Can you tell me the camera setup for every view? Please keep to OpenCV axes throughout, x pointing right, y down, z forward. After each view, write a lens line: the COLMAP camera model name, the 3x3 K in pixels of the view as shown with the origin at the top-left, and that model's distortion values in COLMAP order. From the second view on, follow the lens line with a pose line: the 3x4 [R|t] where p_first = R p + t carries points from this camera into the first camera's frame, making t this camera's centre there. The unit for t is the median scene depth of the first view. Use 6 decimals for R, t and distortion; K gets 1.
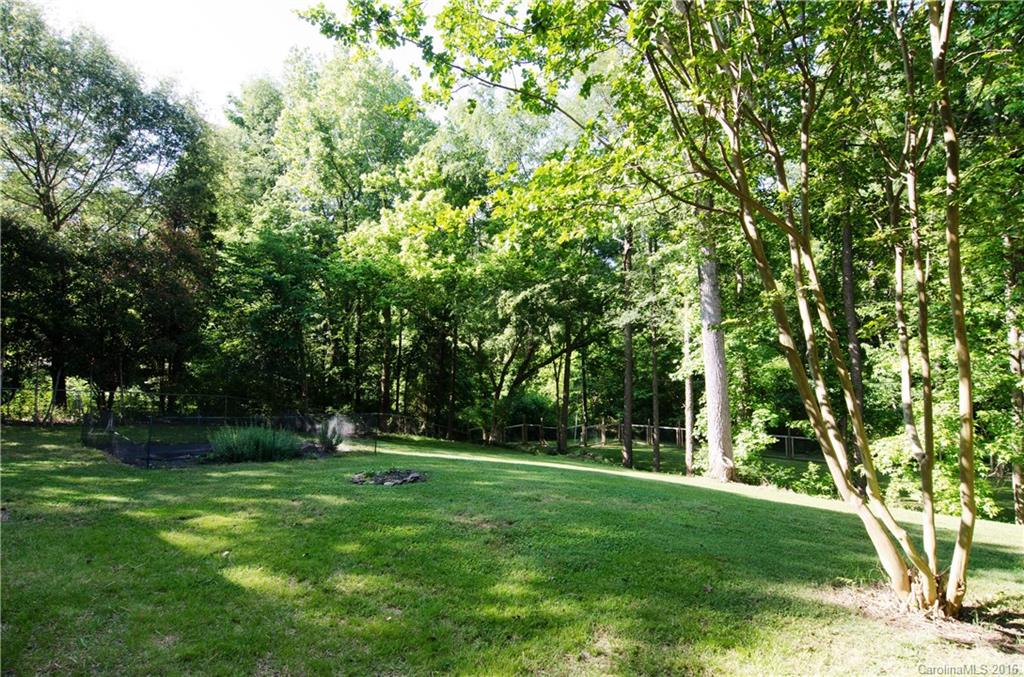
lens RADIAL K [[548.4, 0, 512.0], [0, 548.4, 338.5], [0, 0, 1]] dist [-0.002370, -0.012729]
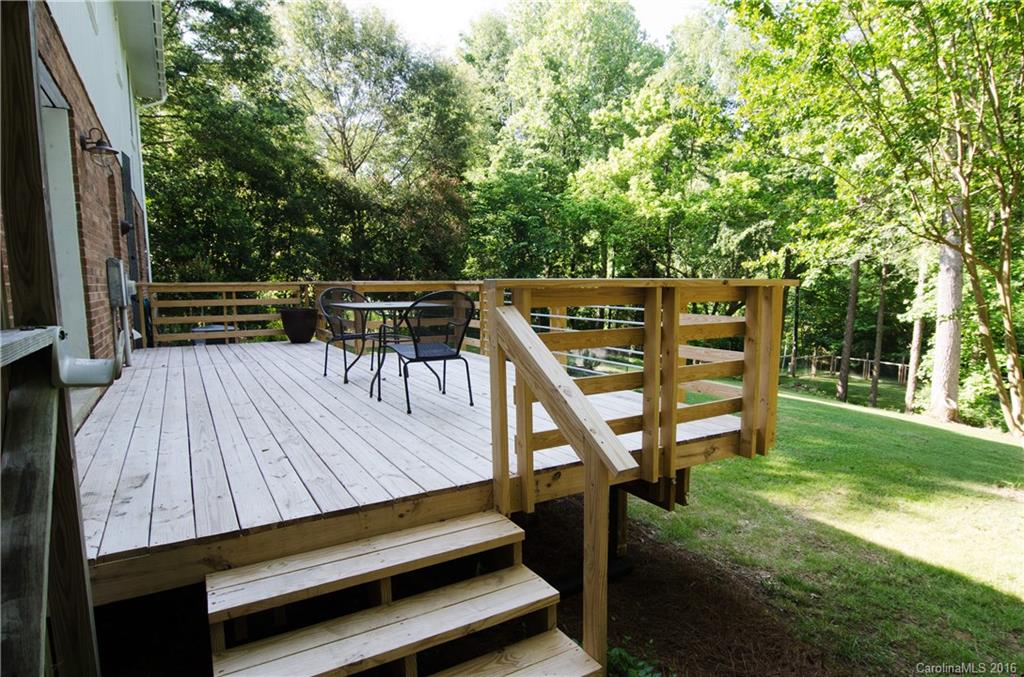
lens RADIAL K [[571.1, 0, 533.7], [0, 571.1, 354.2], [0, 0, 1]] dist [-0.003404, -0.015044]
pose [[0.958307, 0.056078, -0.280185, -0.050989], [-0.005801, 0.984169, 0.177138, -0.039512], [0.285683, -0.168127, 0.943461, -0.169903]]
